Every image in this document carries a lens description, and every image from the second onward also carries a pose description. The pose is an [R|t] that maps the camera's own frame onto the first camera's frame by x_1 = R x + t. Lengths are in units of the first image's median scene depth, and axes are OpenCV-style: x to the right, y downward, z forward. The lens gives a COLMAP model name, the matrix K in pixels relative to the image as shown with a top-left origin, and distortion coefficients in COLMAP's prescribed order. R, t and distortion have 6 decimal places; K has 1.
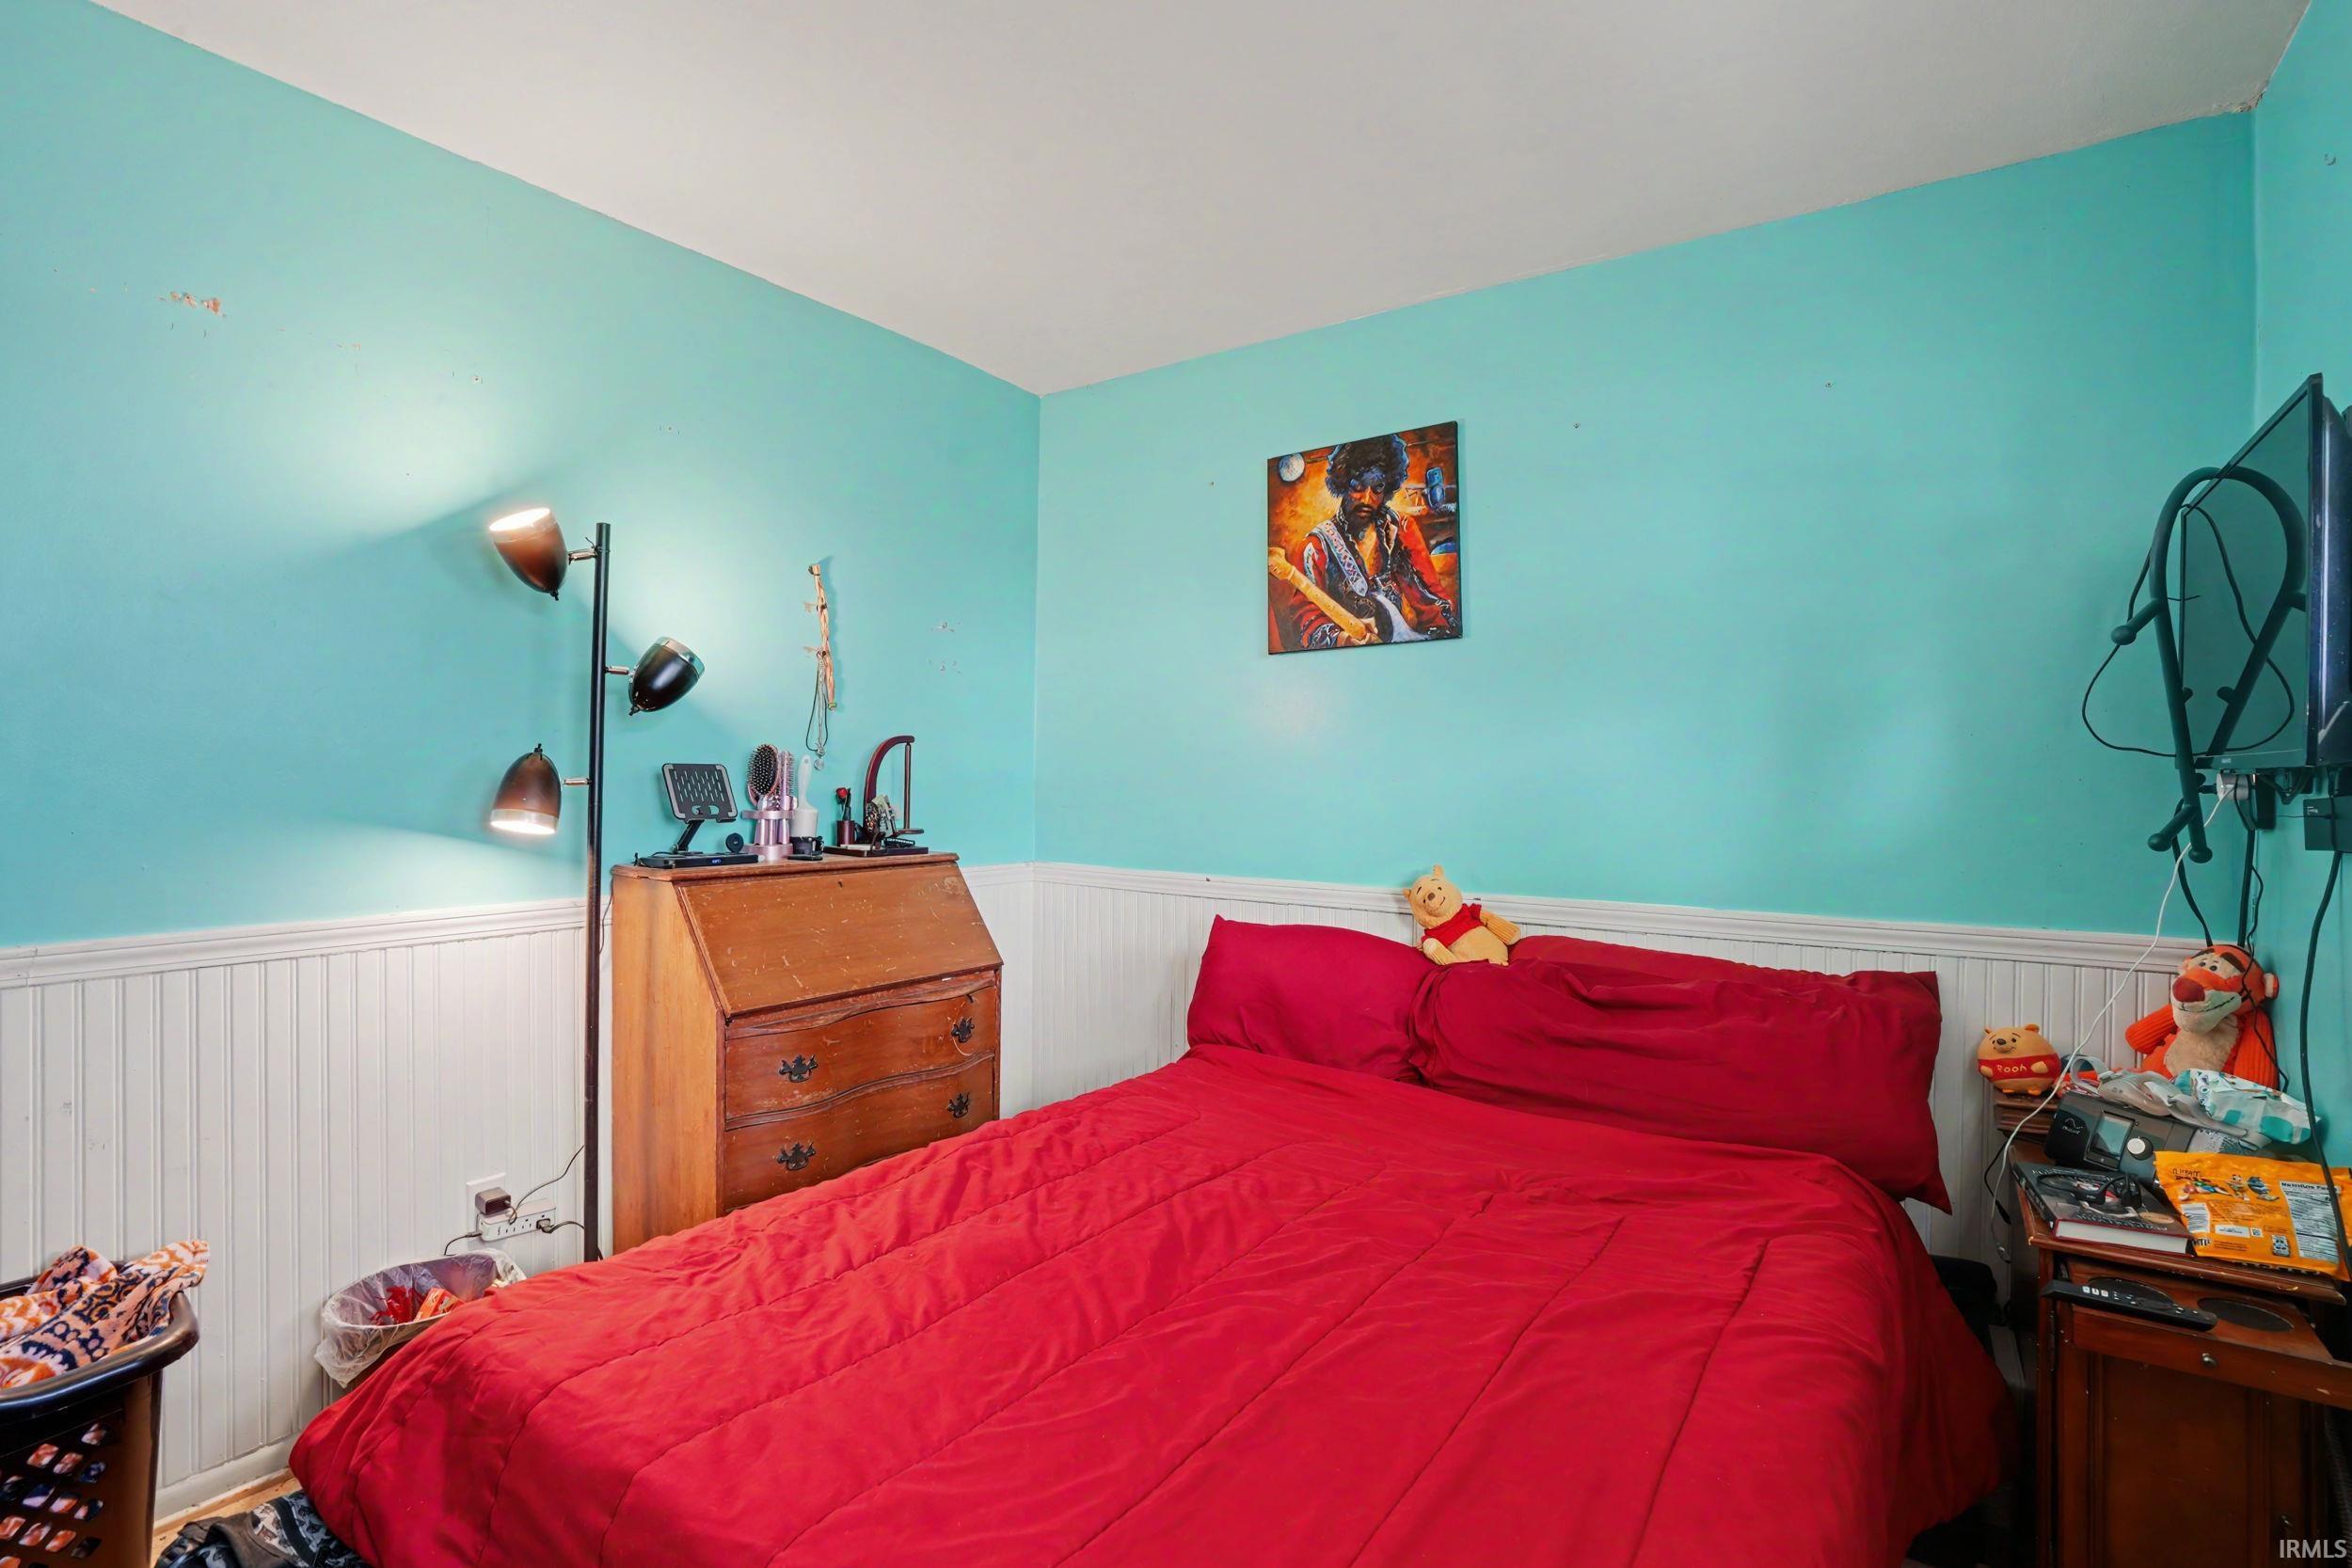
lens RADIAL K [[1097.5, 0, 1192.9], [0, 1097.5, 771.8], [0, 0, 1]] dist [-0.062188, 0.029277]
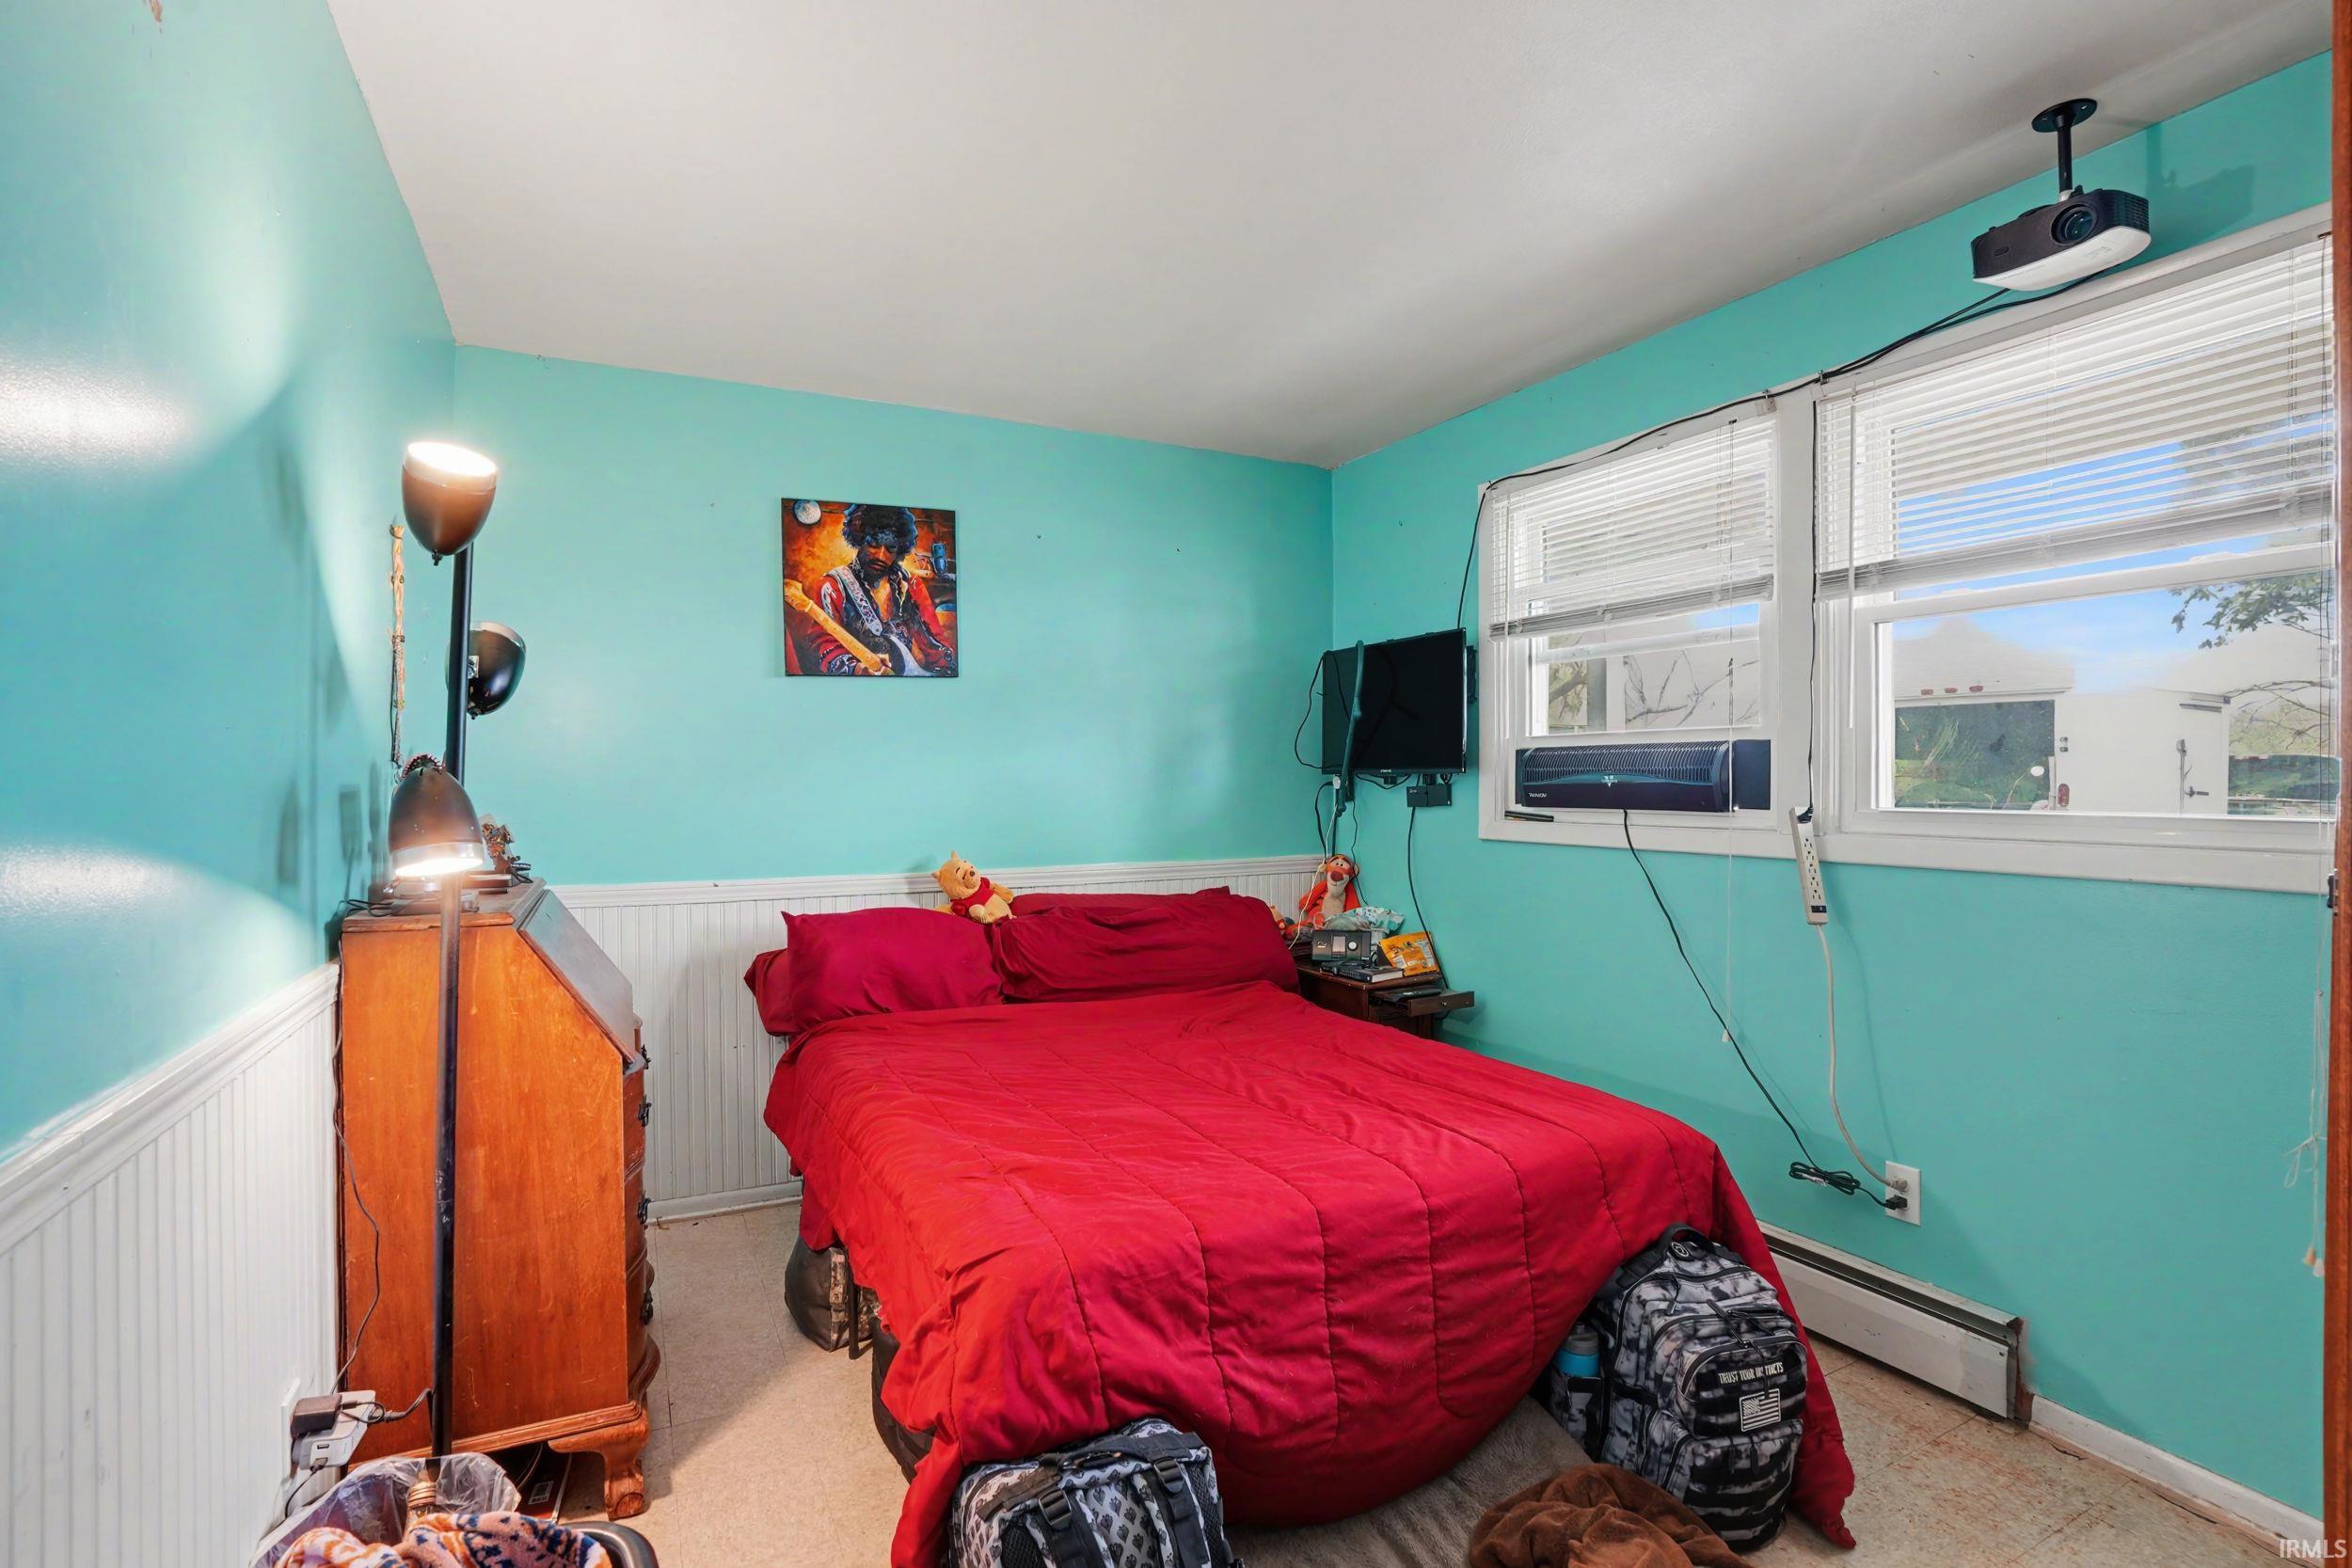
lens RADIAL K [[1097.5, 0, 1192.9], [0, 1097.5, 771.8], [0, 0, 1]] dist [-0.062188, 0.029277]
pose [[0.478982, -0.008808, 0.877780, -0.741748], [0.005722, 0.999960, 0.006912, -0.015761], [-0.877806, 0.001712, 0.479014, 0.116295]]
